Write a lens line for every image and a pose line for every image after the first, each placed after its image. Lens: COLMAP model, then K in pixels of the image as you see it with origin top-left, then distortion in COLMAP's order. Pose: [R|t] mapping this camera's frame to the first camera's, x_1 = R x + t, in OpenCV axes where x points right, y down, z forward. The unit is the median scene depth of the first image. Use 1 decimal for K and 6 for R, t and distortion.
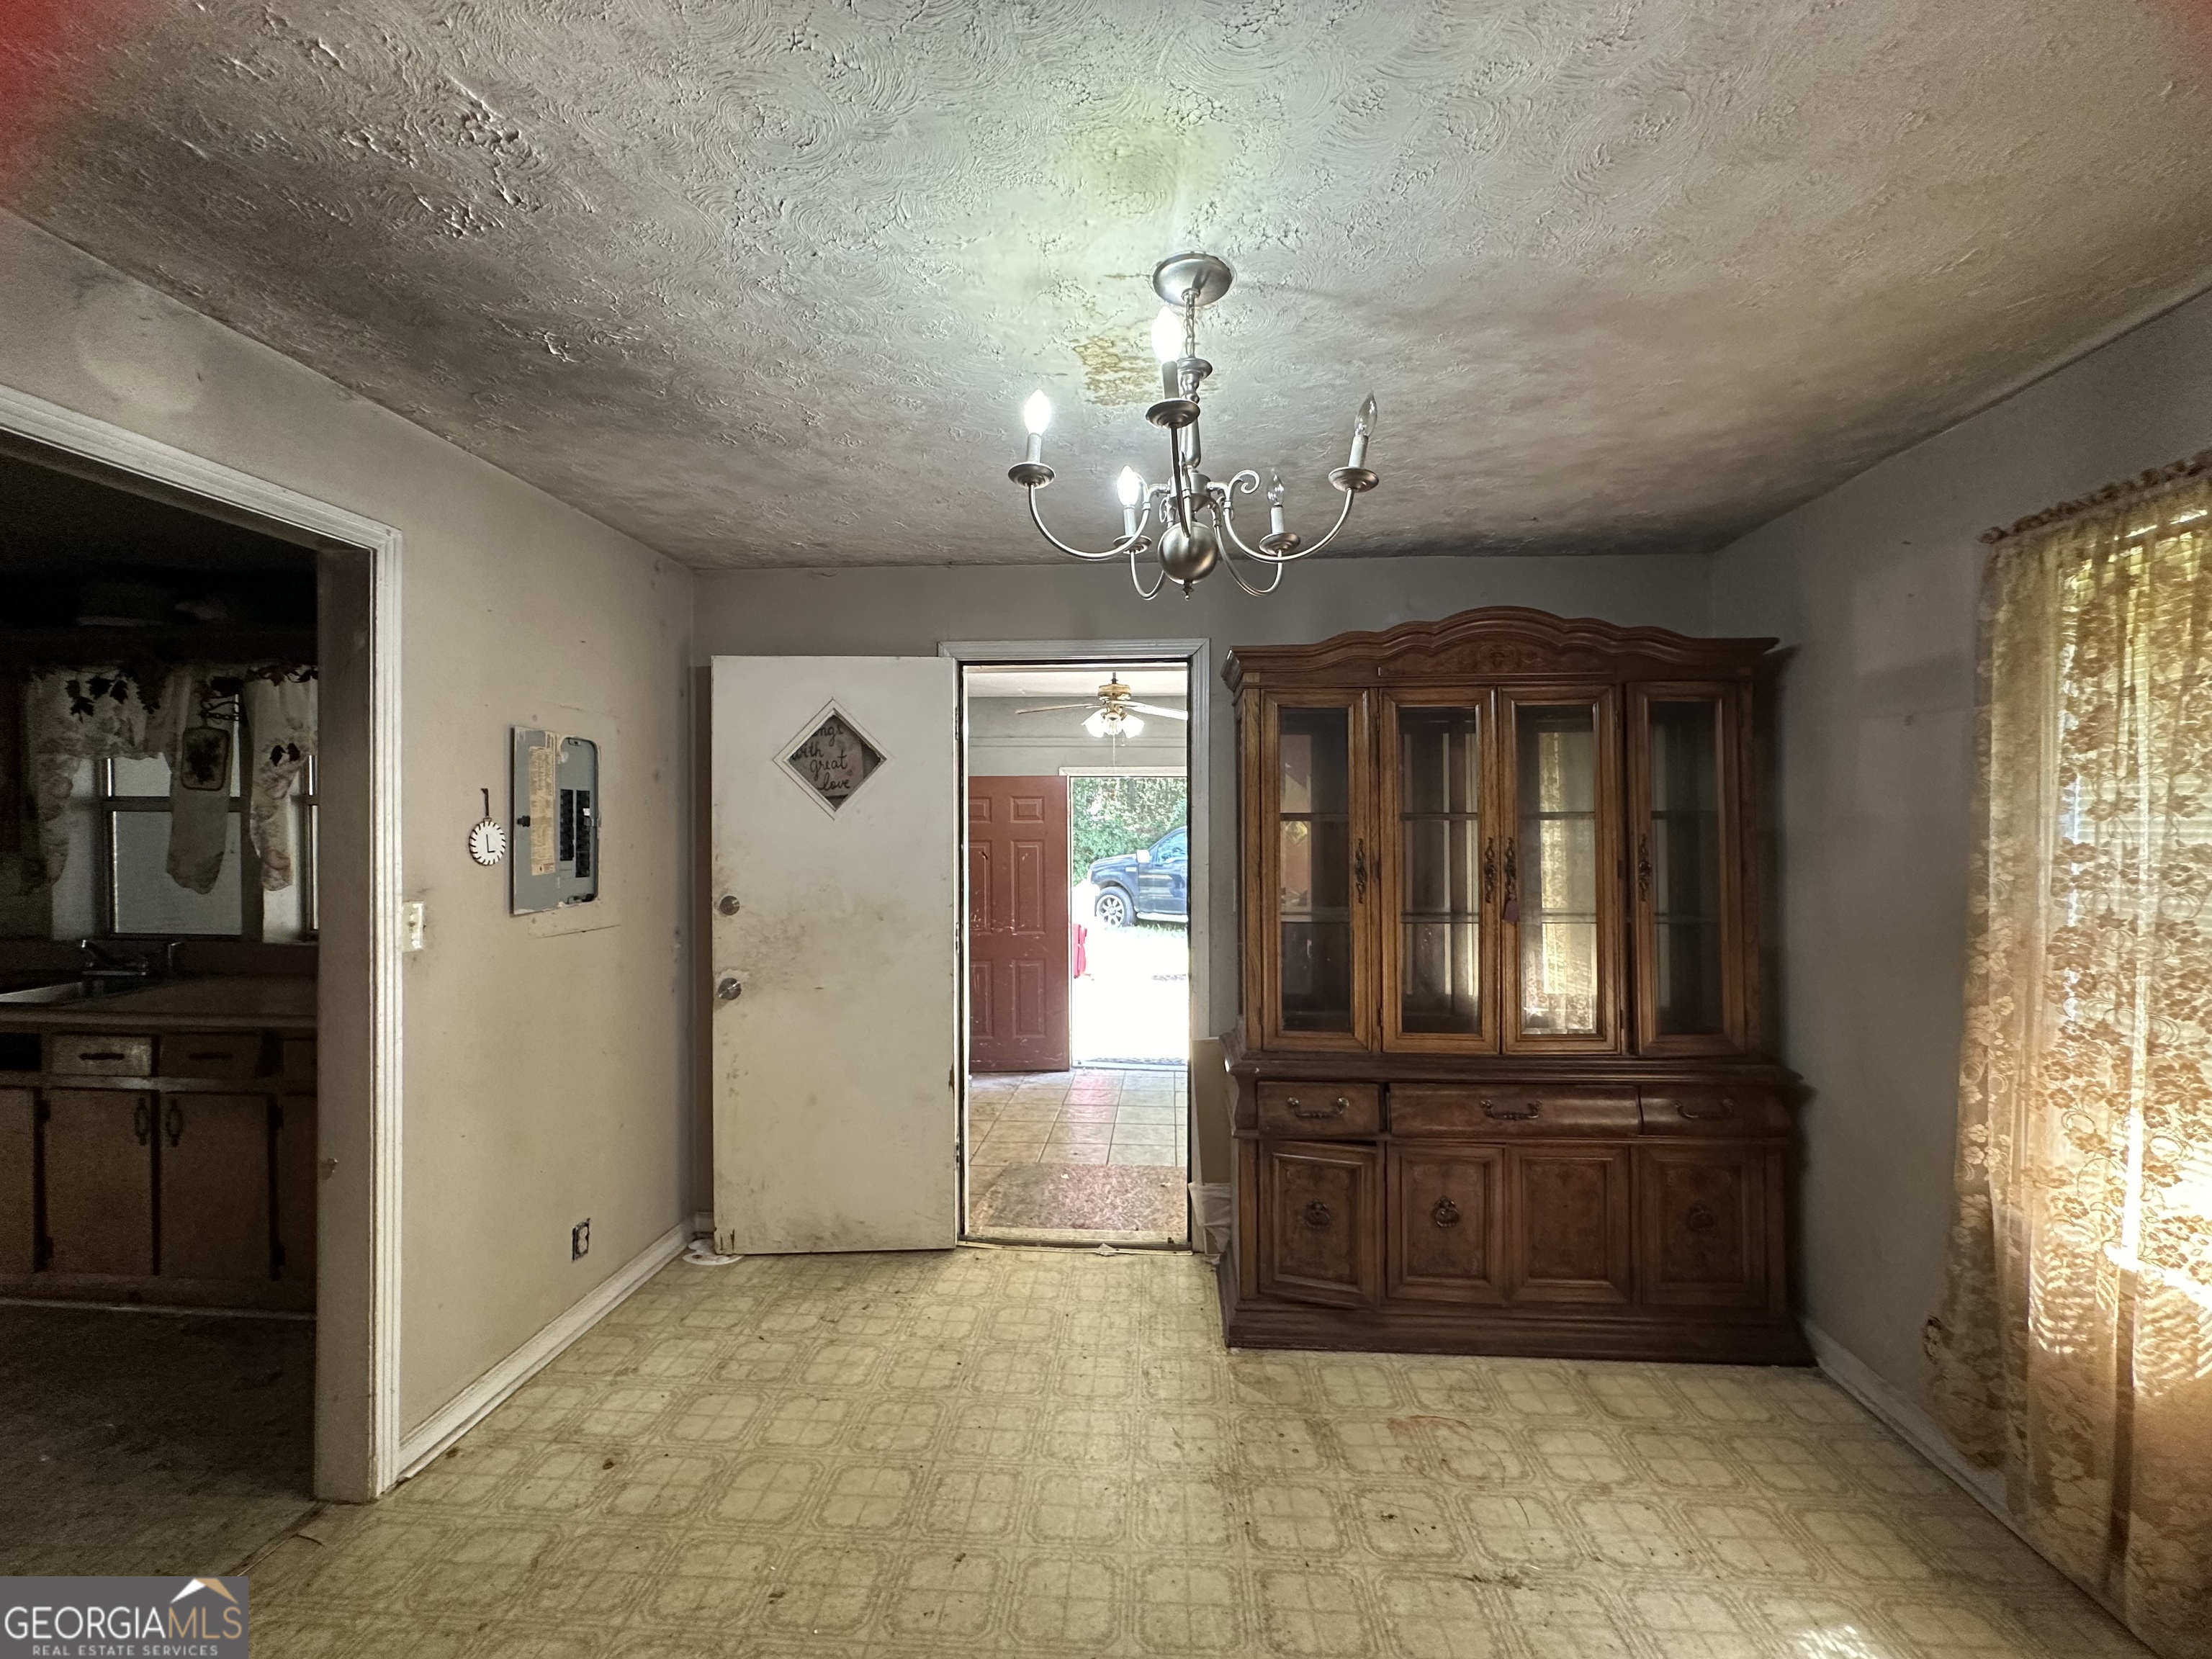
lens RADIAL K [[890.9, 0, 1110.4], [0, 890.9, 830.6], [0, 0, 1]] dist [-0.001518, -0.000322]
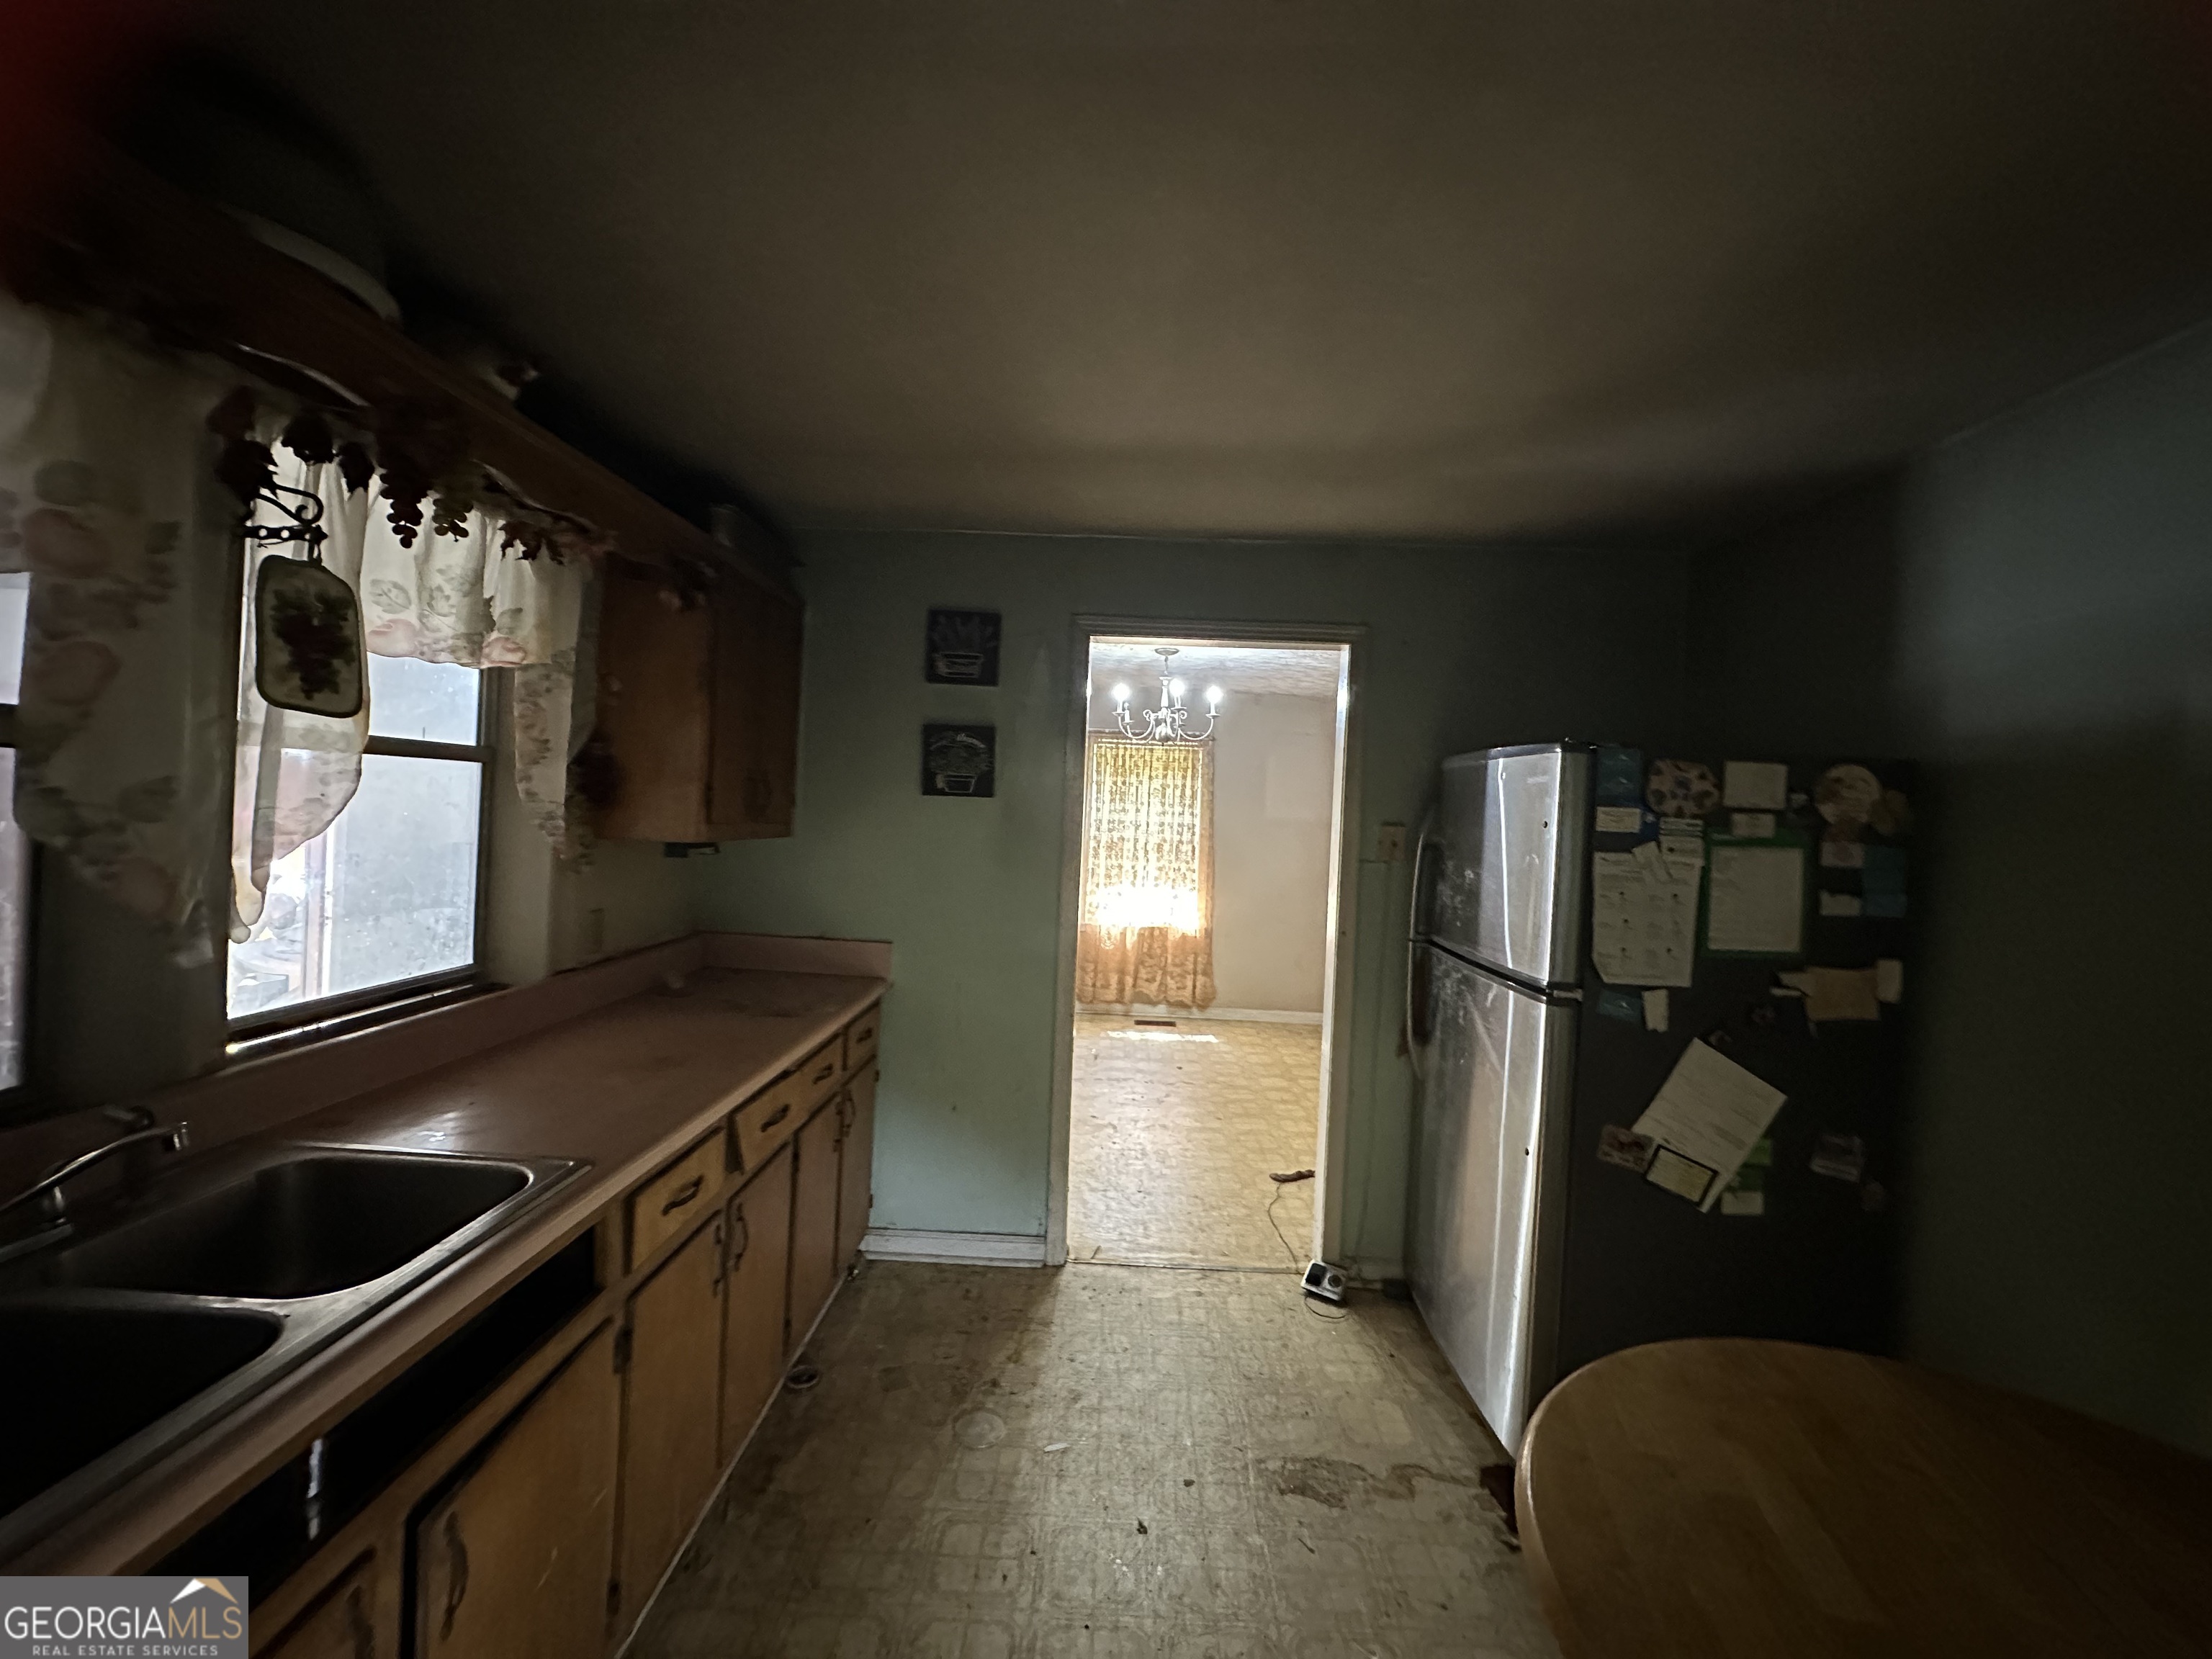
lens RADIAL K [[885.0, 0, 1109.2], [0, 885.0, 829.0], [0, 0, 1]] dist [-0.001845, 0.000156]
pose [[-0.053144, -0.022413, 0.998335, -1.819904], [-0.035965, 0.999142, 0.020517, -0.015591], [-0.997939, -0.034814, -0.053904, 0.788368]]
